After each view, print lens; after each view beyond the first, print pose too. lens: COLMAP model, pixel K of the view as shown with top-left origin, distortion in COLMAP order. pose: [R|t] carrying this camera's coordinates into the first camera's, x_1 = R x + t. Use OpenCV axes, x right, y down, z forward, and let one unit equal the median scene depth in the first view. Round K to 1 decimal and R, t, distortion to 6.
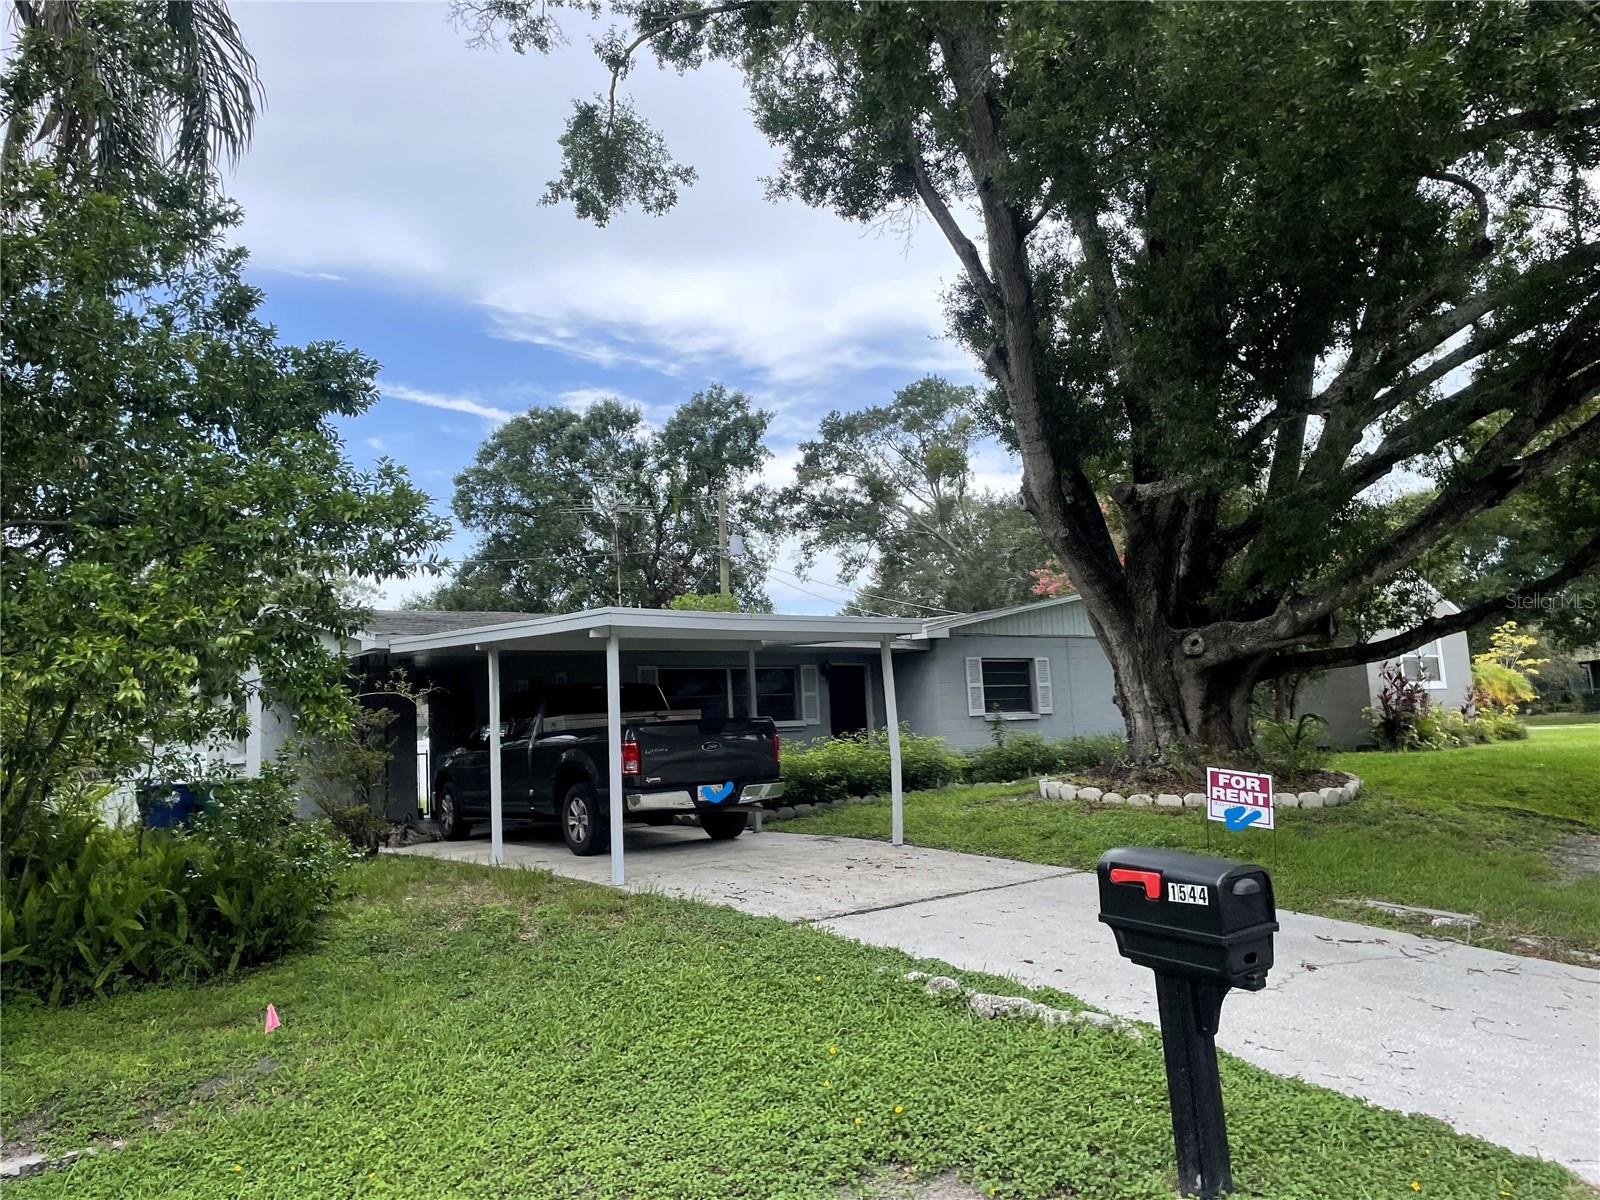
lens RADIAL K [[1217.7, 0, 803.9], [0, 1217.7, 613.3], [0, 0, 1]] dist [0.086294, -0.102720]
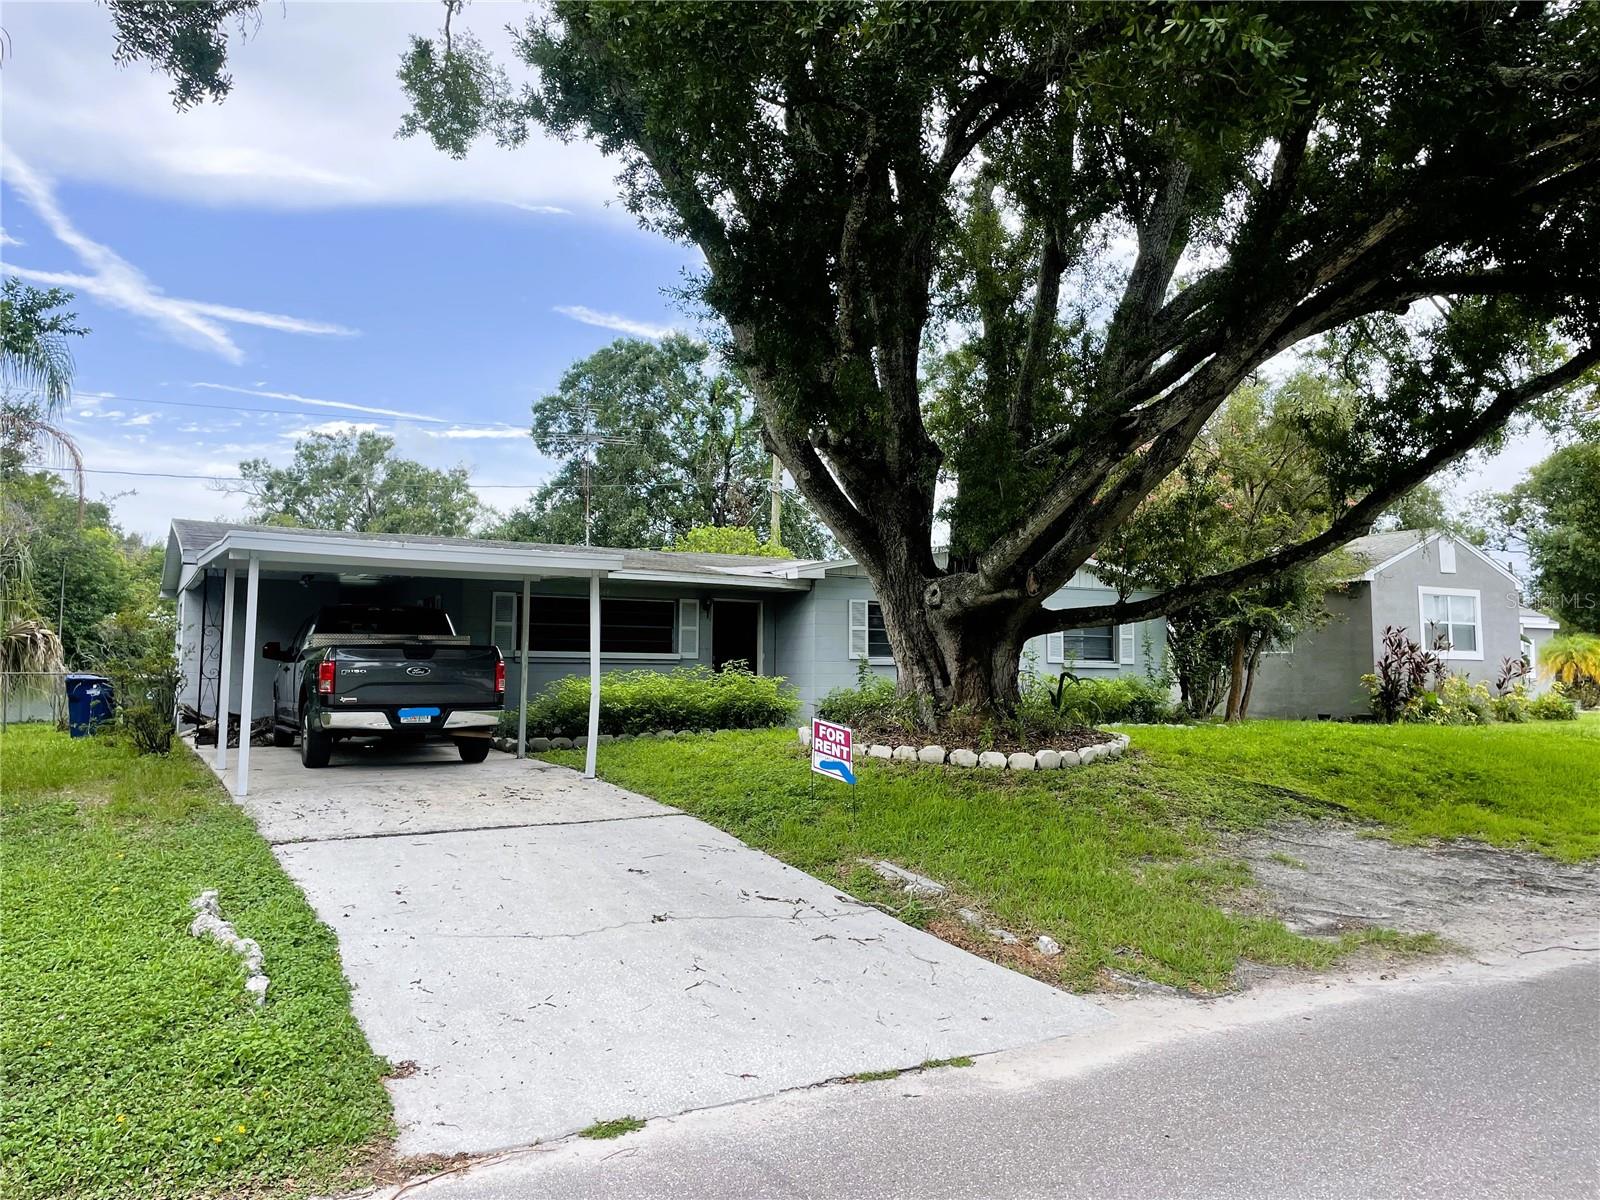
lens RADIAL K [[1217.7, 0, 804.9], [0, 1217.7, 589.9], [0, 0, 1]] dist [0.086294, -0.102720]
pose [[0.985290, 0.046774, -0.164366, 0.263858], [-0.041136, 0.998448, 0.037536, -0.007248], [0.165866, -0.030222, 0.985685, 0.023366]]
